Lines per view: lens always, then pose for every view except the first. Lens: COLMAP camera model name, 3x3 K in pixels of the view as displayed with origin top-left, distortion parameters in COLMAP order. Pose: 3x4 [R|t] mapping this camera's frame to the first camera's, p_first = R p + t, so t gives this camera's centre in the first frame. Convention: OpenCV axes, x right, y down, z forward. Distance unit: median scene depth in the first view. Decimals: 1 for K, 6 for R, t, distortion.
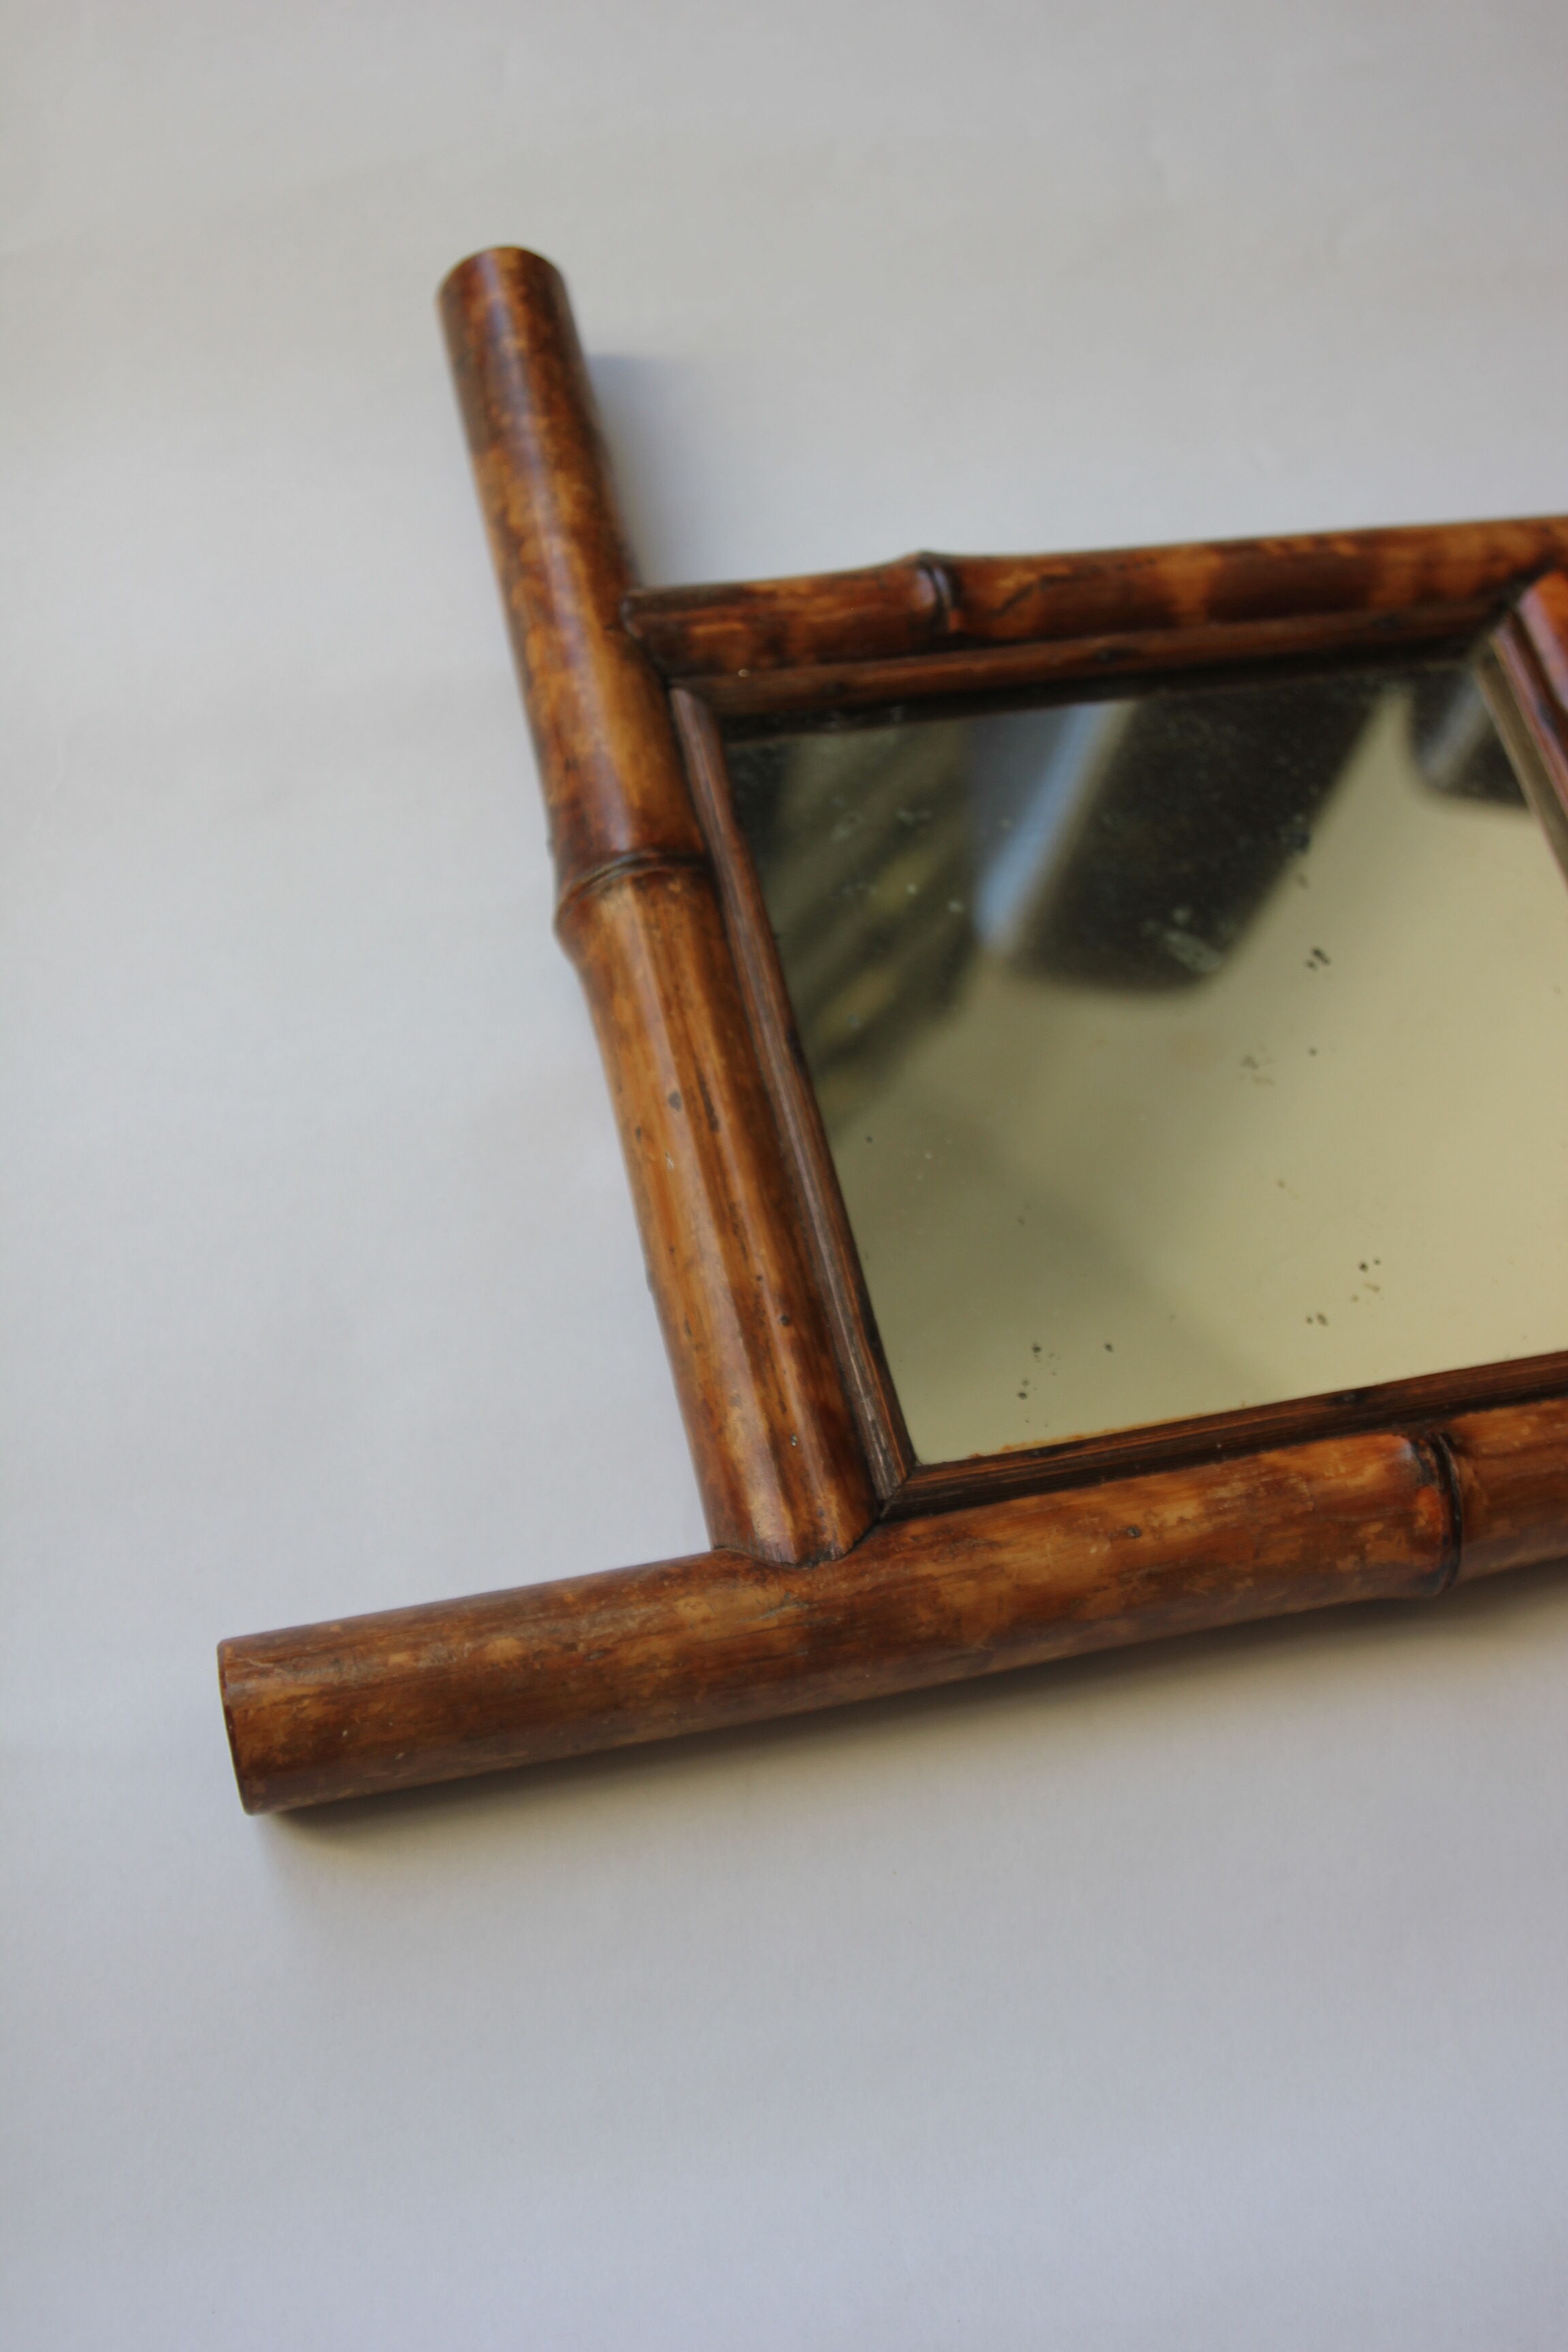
lens RADIAL K [[2575.9, 0, 792.4], [0, 2575.9, 1139.2], [0, 0, 1]] dist [-0.098999, 0.066375]
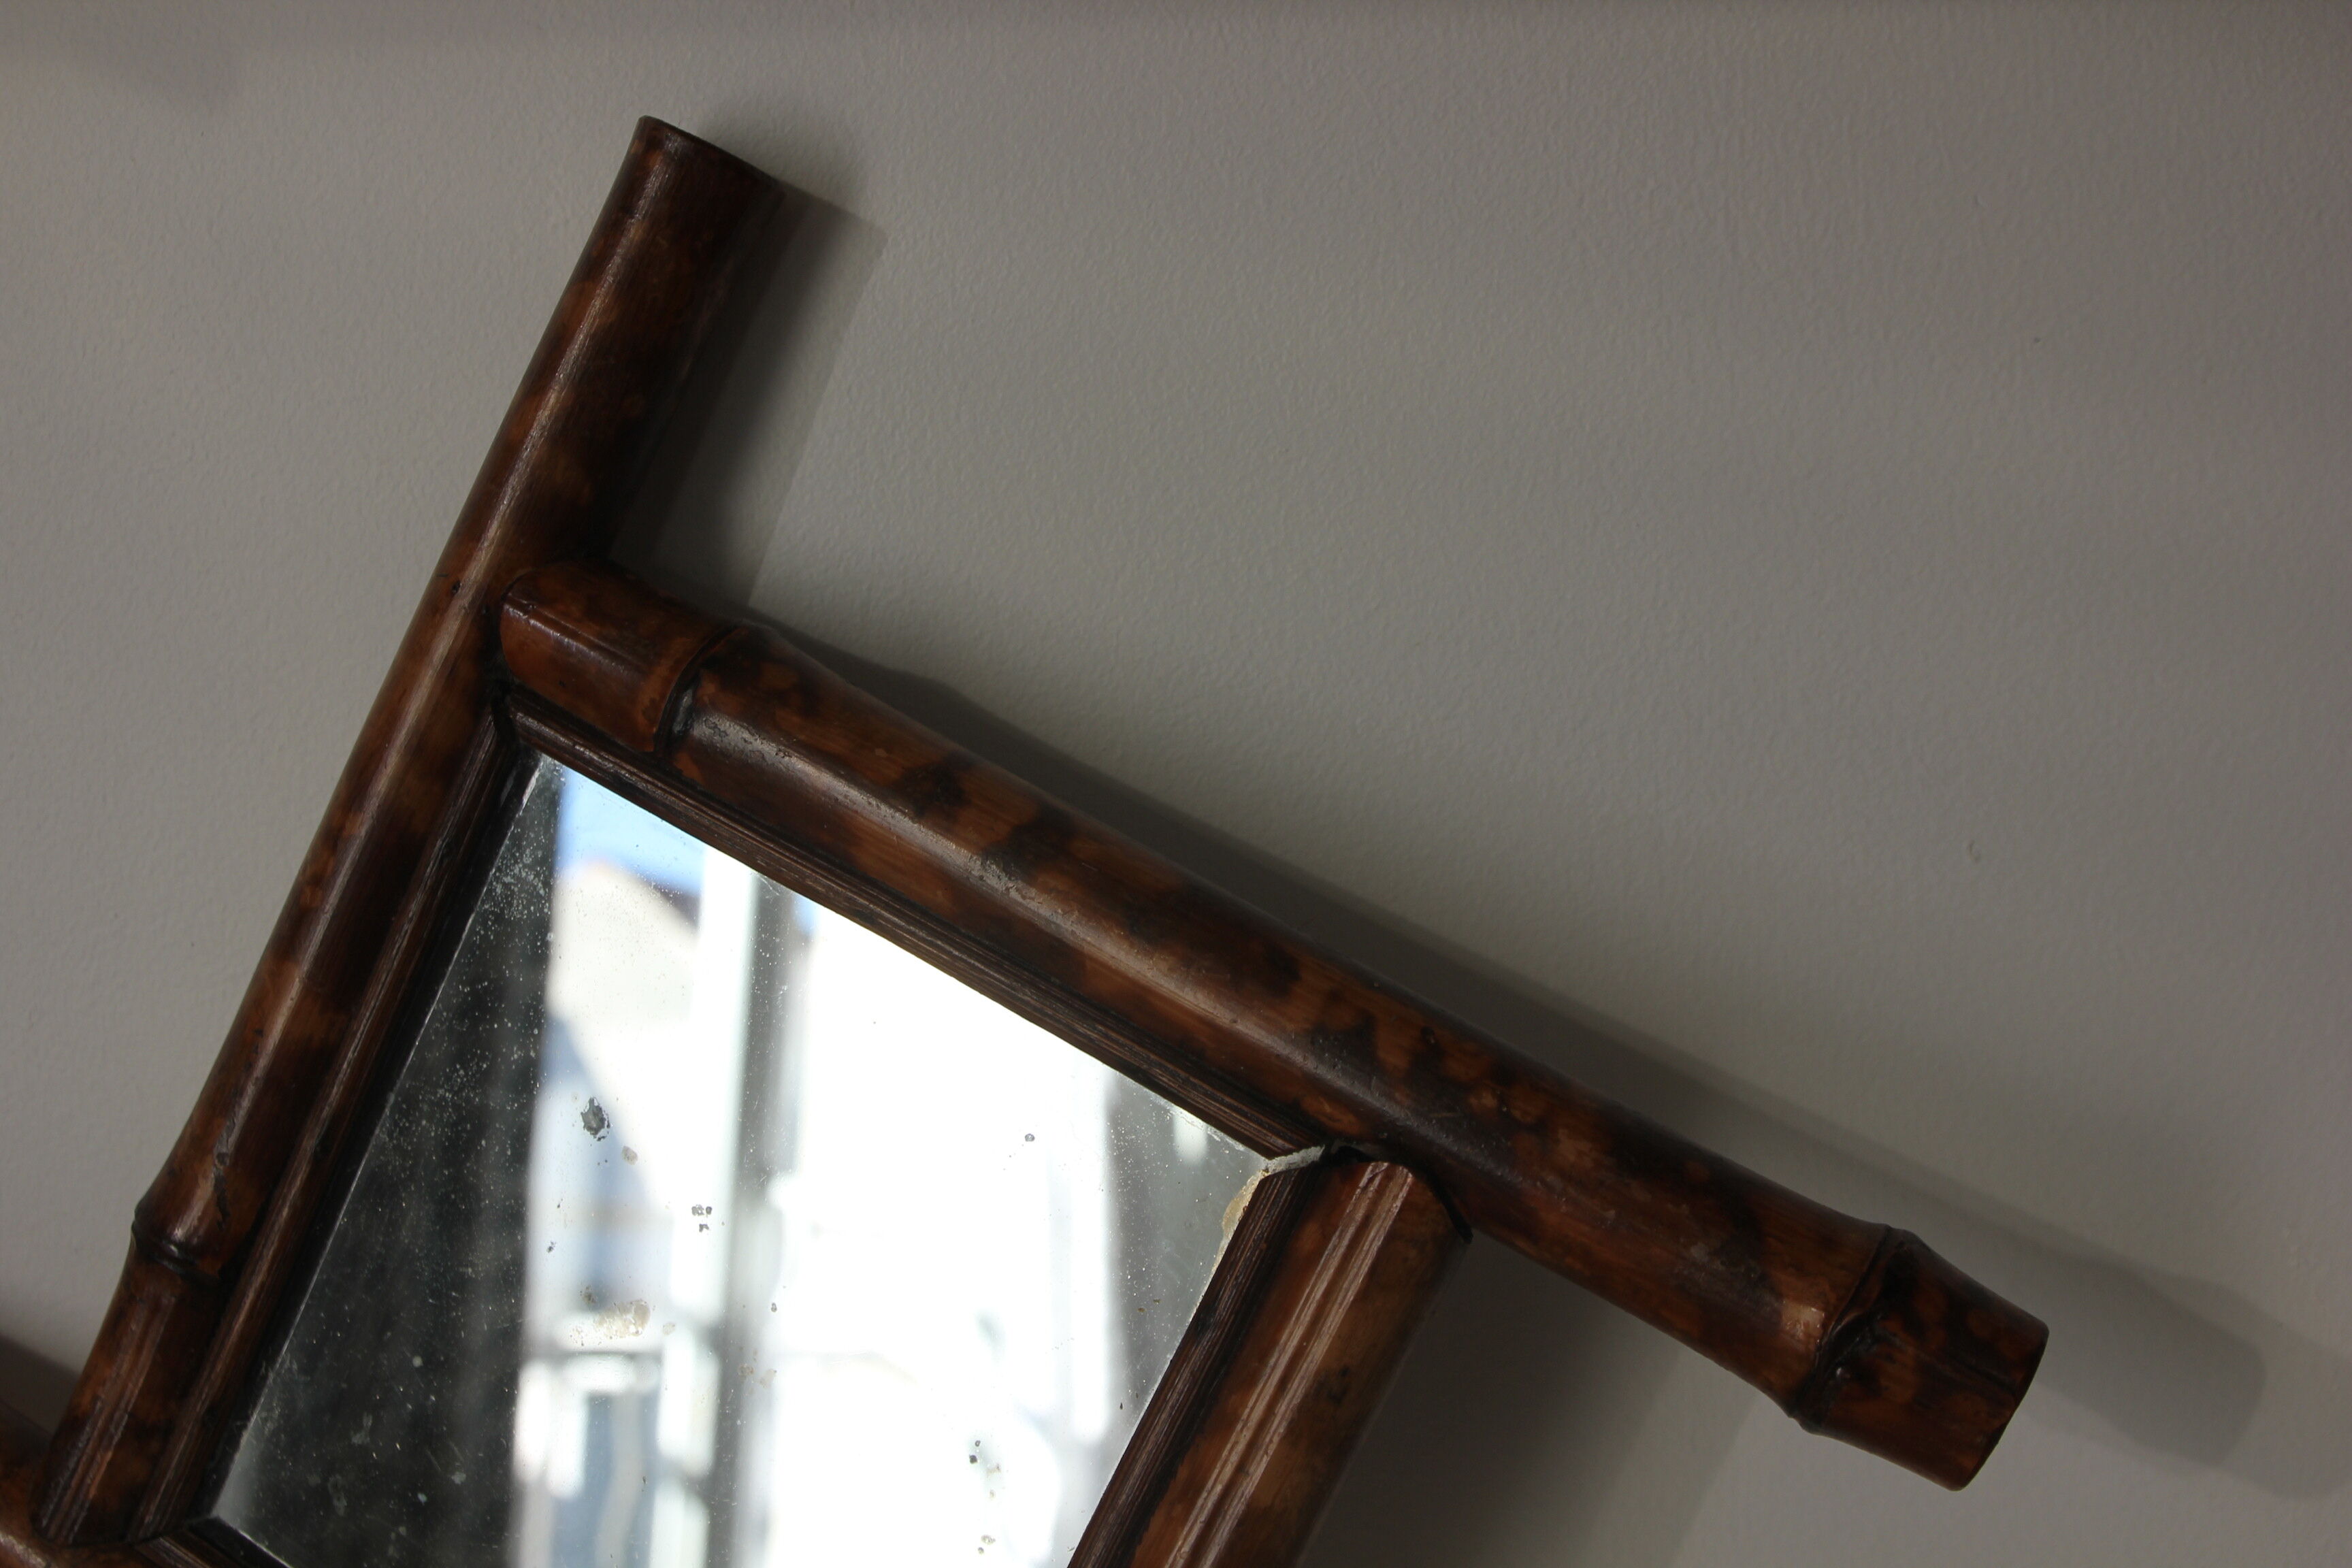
lens RADIAL K [[2575.9, 0, 1166.3], [0, 2575.9, 785.8], [0, 0, 1]] dist [-0.098999, 0.066375]
pose [[0.571649, -0.771645, -0.278894, 0.779446], [0.819889, 0.524112, 0.230410, -0.260596], [-0.031623, -0.360376, 0.932271, 0.217274]]
